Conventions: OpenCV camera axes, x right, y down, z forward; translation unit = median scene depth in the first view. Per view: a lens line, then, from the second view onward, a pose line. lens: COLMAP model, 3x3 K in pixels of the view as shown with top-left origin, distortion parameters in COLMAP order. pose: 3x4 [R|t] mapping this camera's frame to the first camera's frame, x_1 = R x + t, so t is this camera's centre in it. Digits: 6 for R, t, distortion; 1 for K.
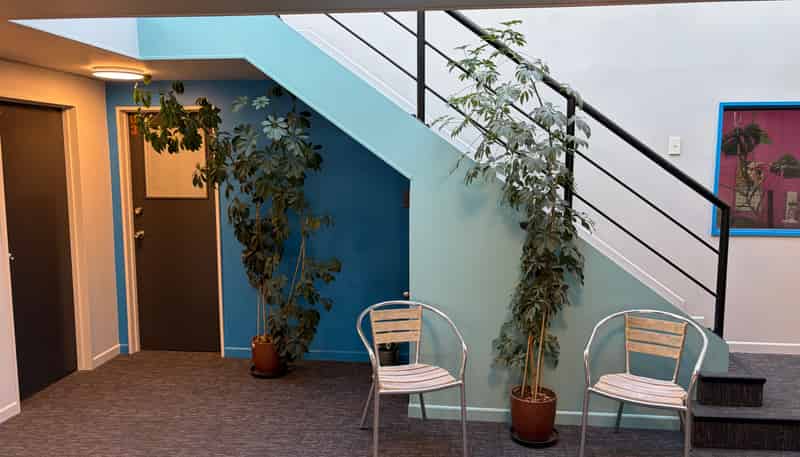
lens RADIAL K [[601.9, 0, 401.0], [0, 601.9, 229.3], [0, 0, 1]] dist [0.030028, -0.010387]
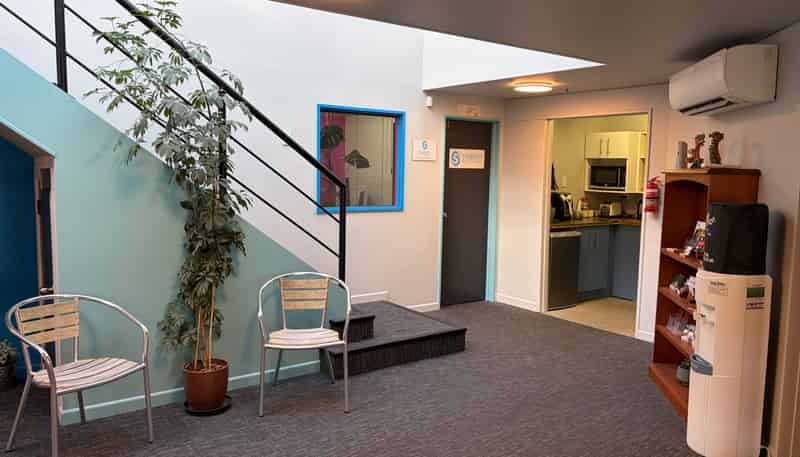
lens RADIAL K [[601.9, 0, 397.6], [0, 601.9, 227.0], [0, 0, 1]] dist [0.030028, -0.010387]
pose [[0.735649, -0.051579, 0.675397, -0.228735], [0.059448, 0.998165, 0.011476, 0.041957], [-0.674750, 0.031709, 0.737365, 0.002119]]
